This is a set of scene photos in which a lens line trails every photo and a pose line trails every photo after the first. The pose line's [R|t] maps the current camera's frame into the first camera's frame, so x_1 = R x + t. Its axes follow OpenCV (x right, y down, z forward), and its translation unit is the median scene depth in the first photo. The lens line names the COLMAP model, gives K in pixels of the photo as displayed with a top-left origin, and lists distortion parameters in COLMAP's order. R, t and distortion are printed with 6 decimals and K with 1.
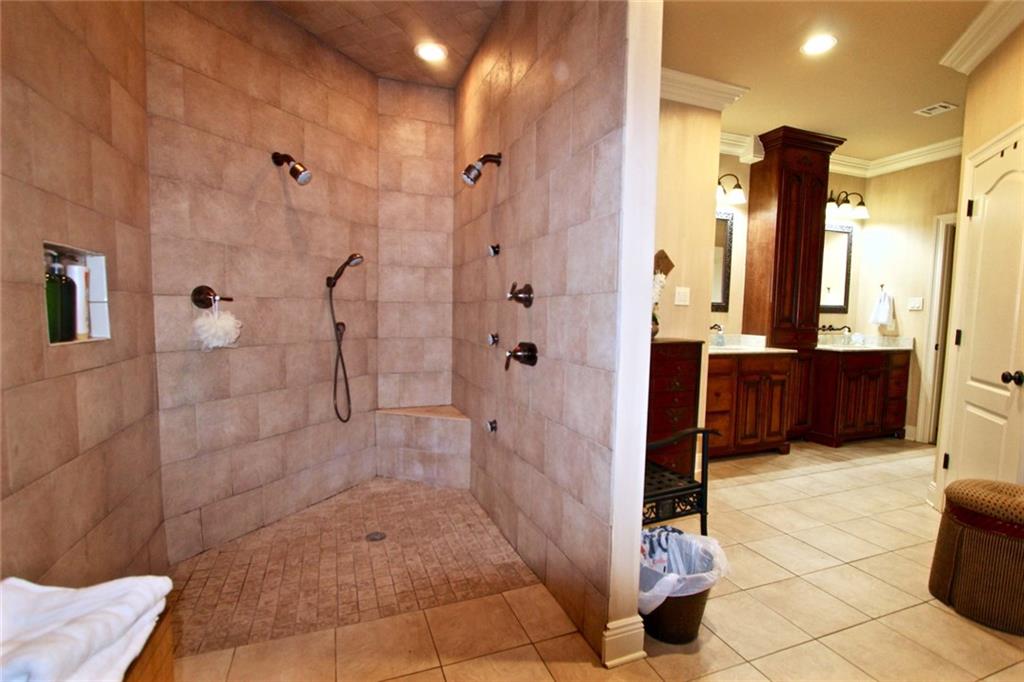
lens RADIAL K [[473.3, 0, 512.9], [0, 473.3, 344.4], [0, 0, 1]] dist [-0.012982, 0.000394]
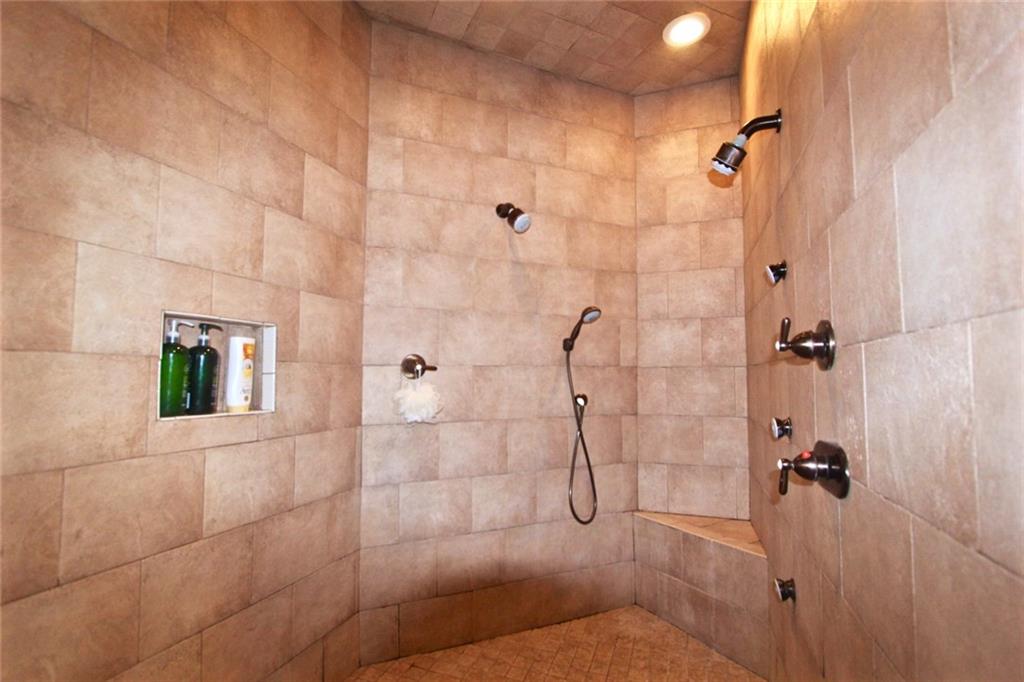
lens RADIAL K [[473.3, 0, 509.9], [0, 473.3, 348.7], [0, 0, 1]] dist [-0.012982, 0.000394]
pose [[0.751870, -0.053810, -0.657112, 0.090505], [-0.035657, 0.991886, -0.122024, -0.025322], [0.658346, 0.115177, 0.743851, 0.379974]]
